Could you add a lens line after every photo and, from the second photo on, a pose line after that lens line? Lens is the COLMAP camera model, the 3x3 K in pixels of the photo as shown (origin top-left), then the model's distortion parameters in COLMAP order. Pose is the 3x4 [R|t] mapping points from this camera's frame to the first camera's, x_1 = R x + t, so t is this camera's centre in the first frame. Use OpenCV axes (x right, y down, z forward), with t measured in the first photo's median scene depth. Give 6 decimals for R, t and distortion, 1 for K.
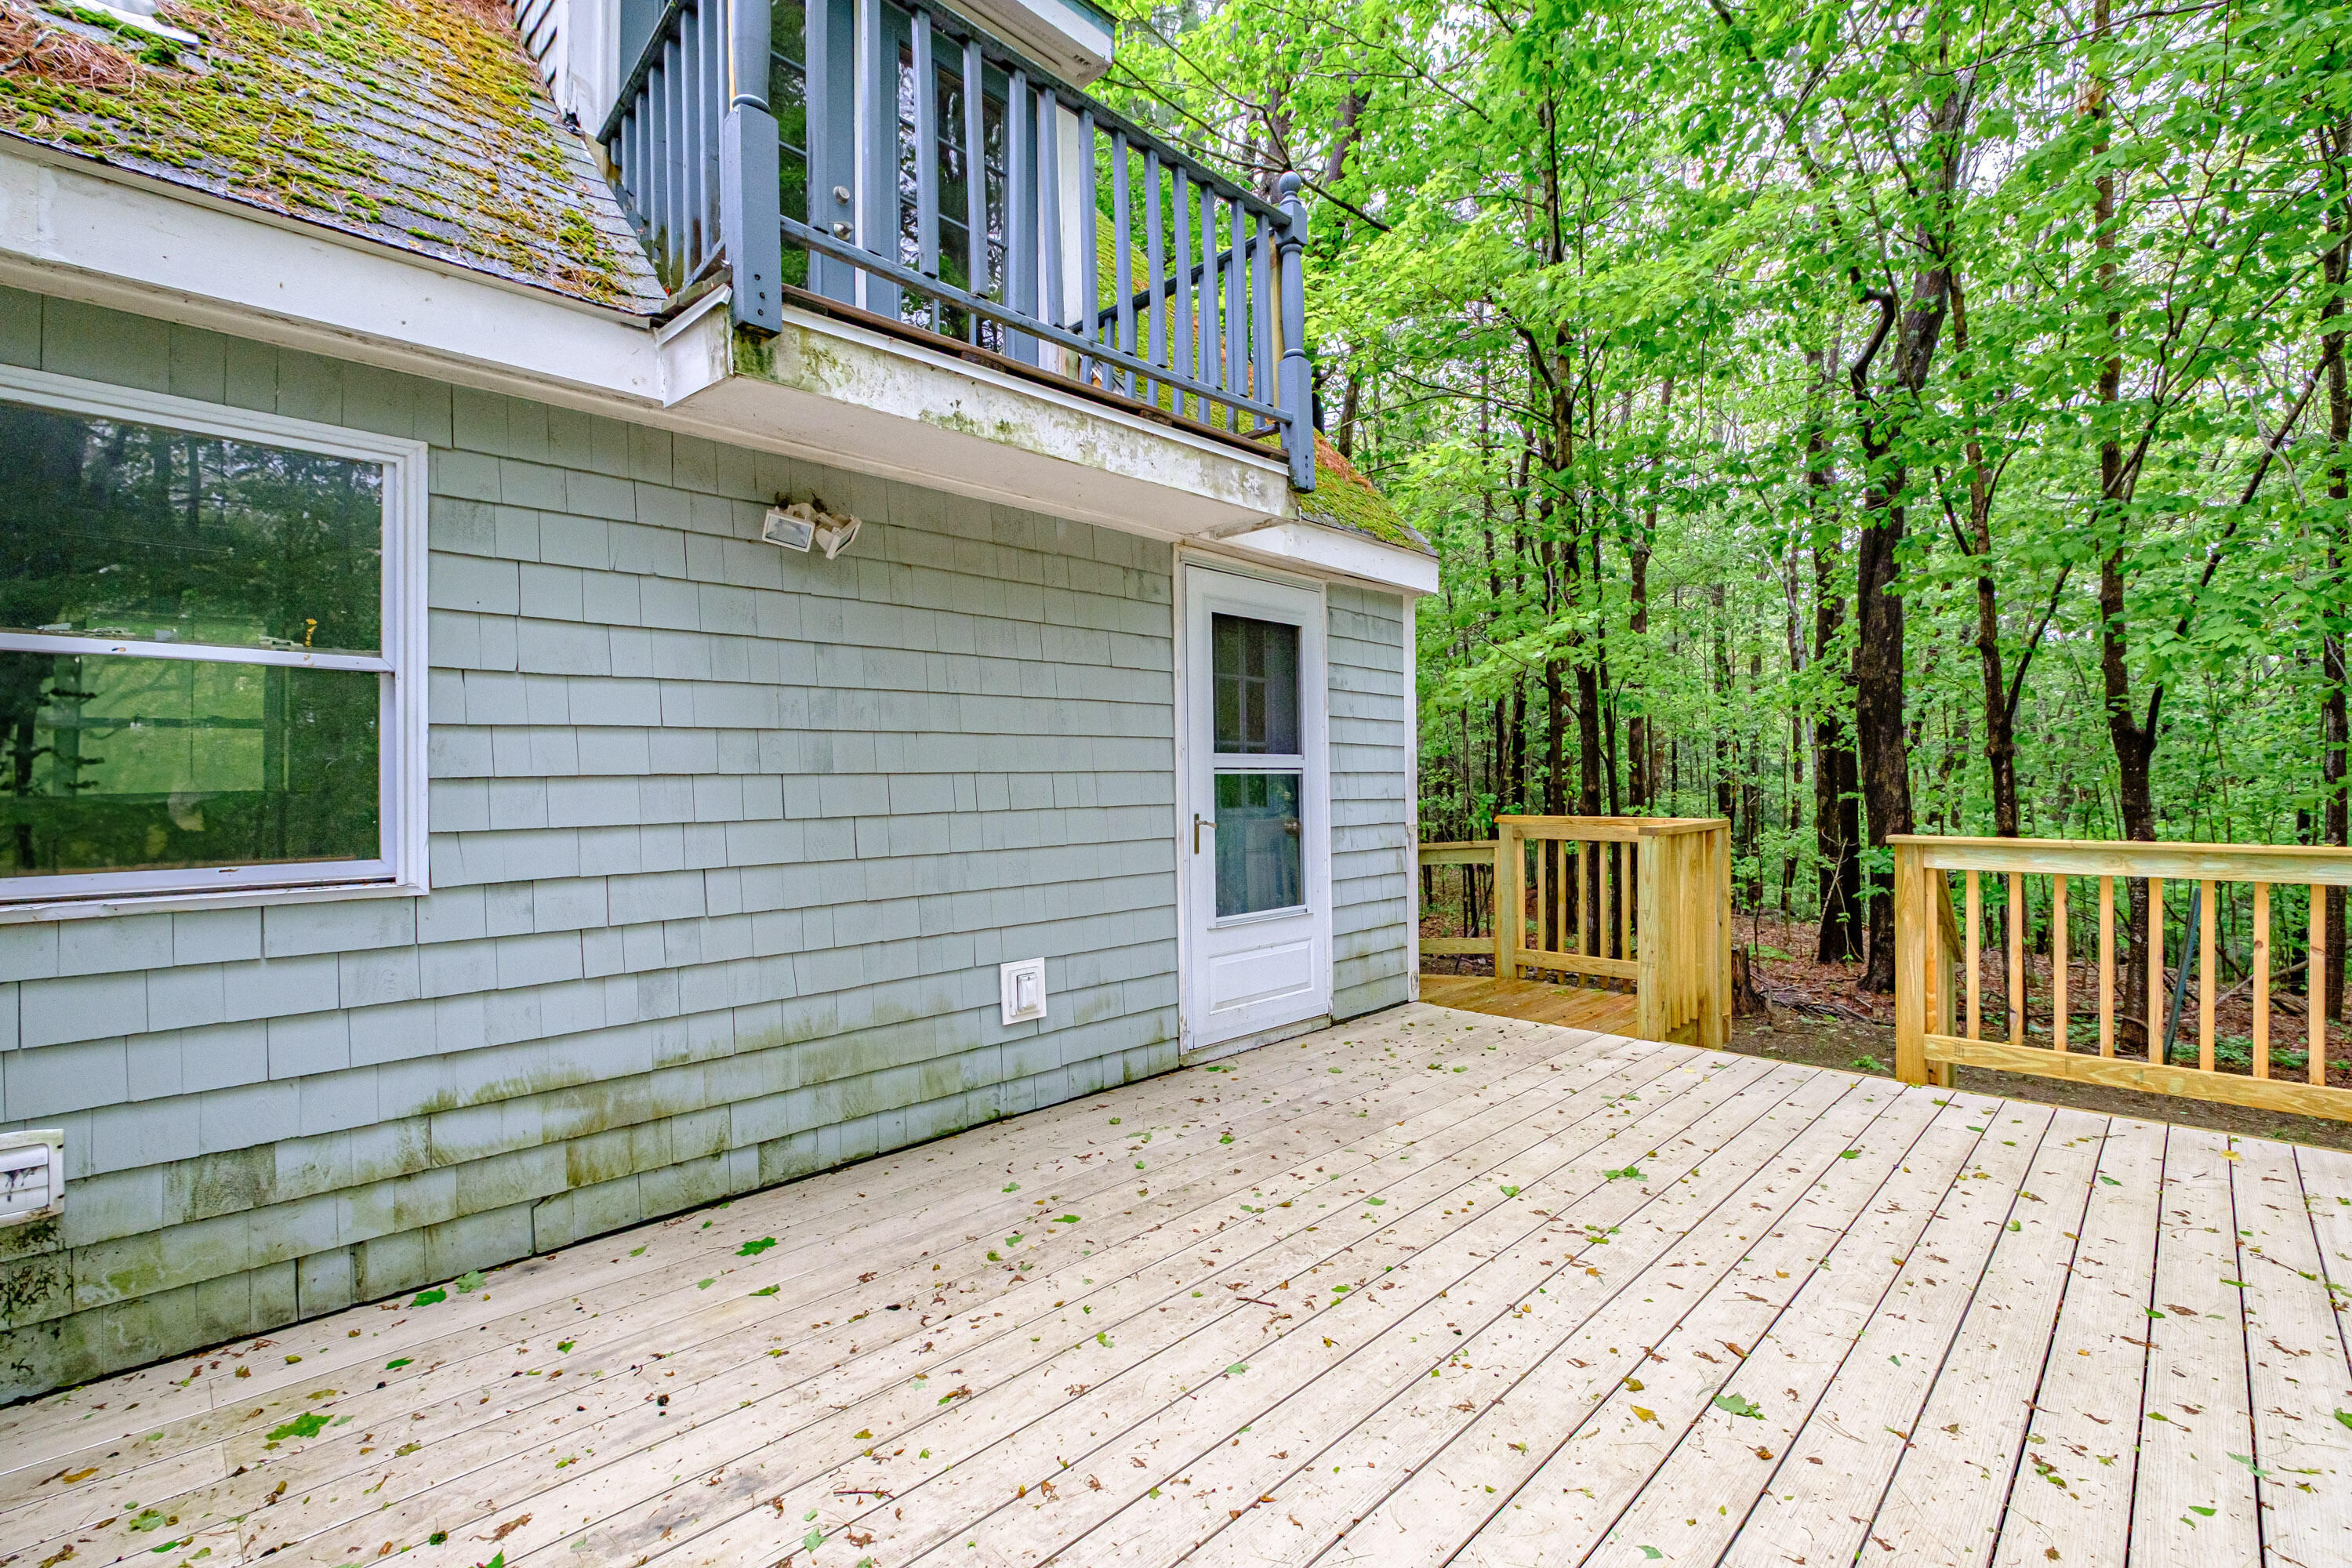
lens RADIAL K [[1020.1, 0, 1179.4], [0, 1020.1, 788.1], [0, 0, 1]] dist [-0.001340, -0.002678]
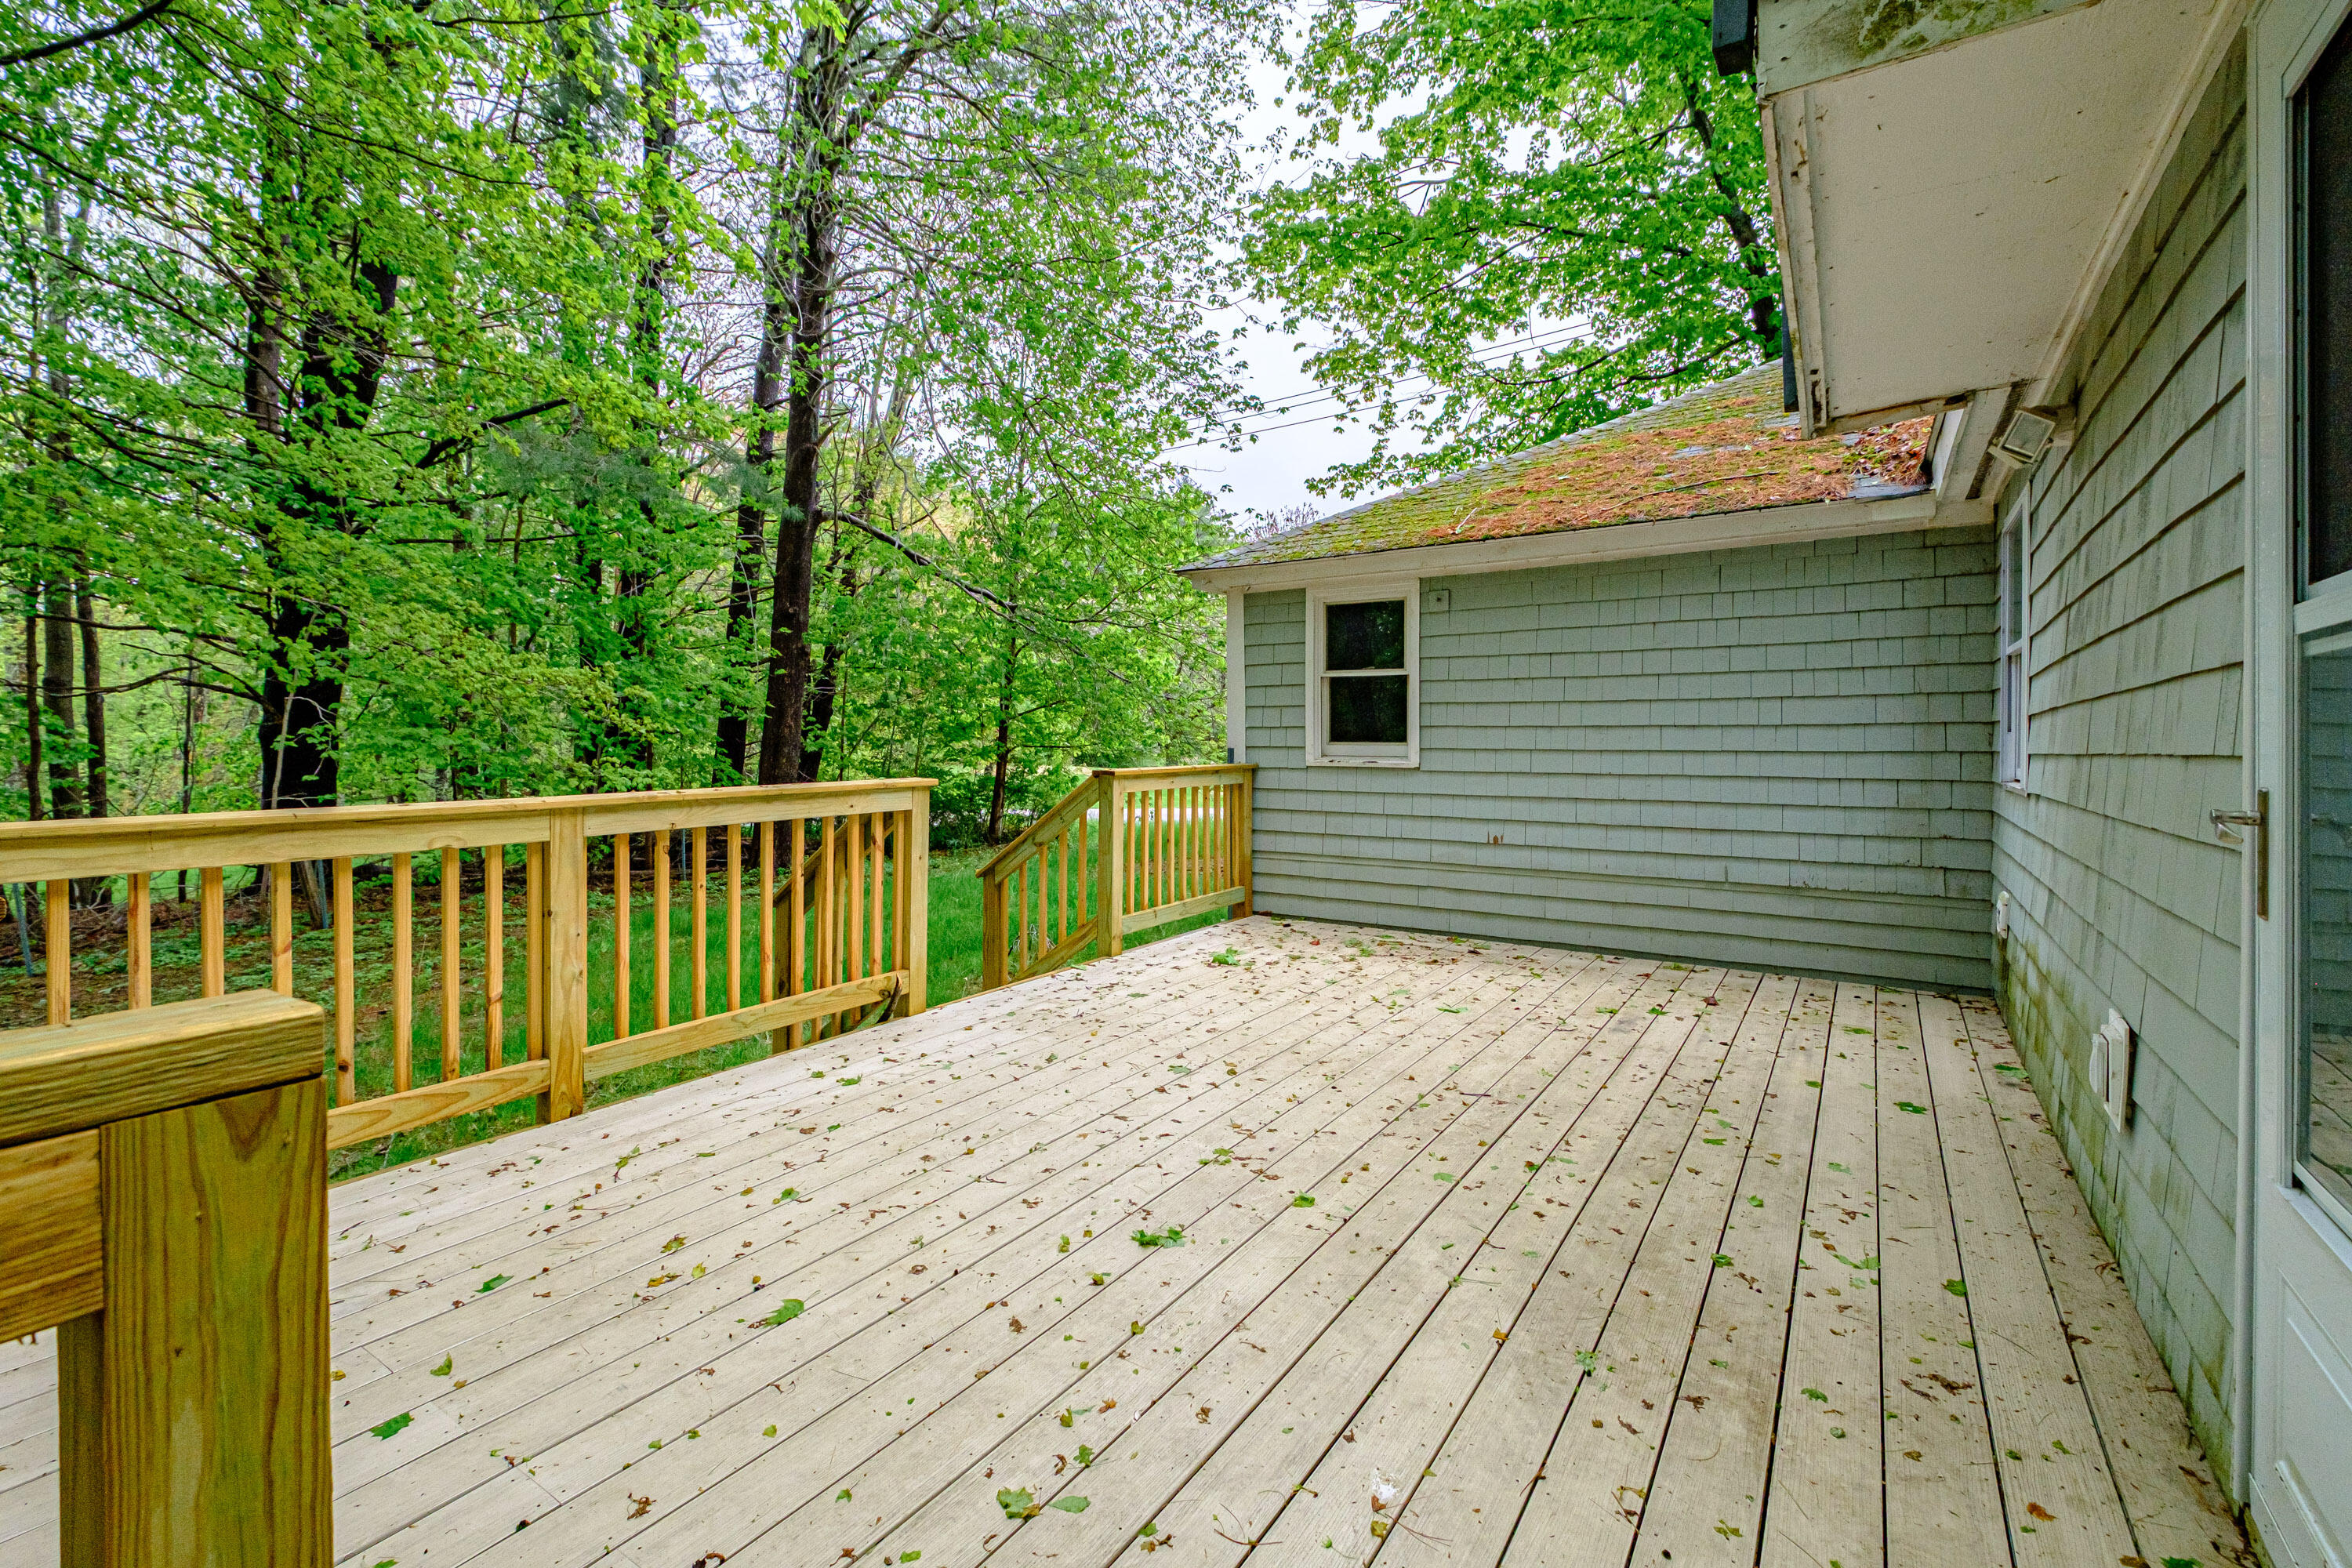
lens RADIAL K [[1020.1, 0, 1167.7], [0, 1020.1, 736.6], [0, 0, 1]] dist [-0.001340, -0.002678]
pose [[-0.981478, 0.010428, -0.191289, 0.658928], [0.010430, 0.999945, 0.000996, 0.008677], [0.191289, -0.001018, -0.981533, 2.010414]]
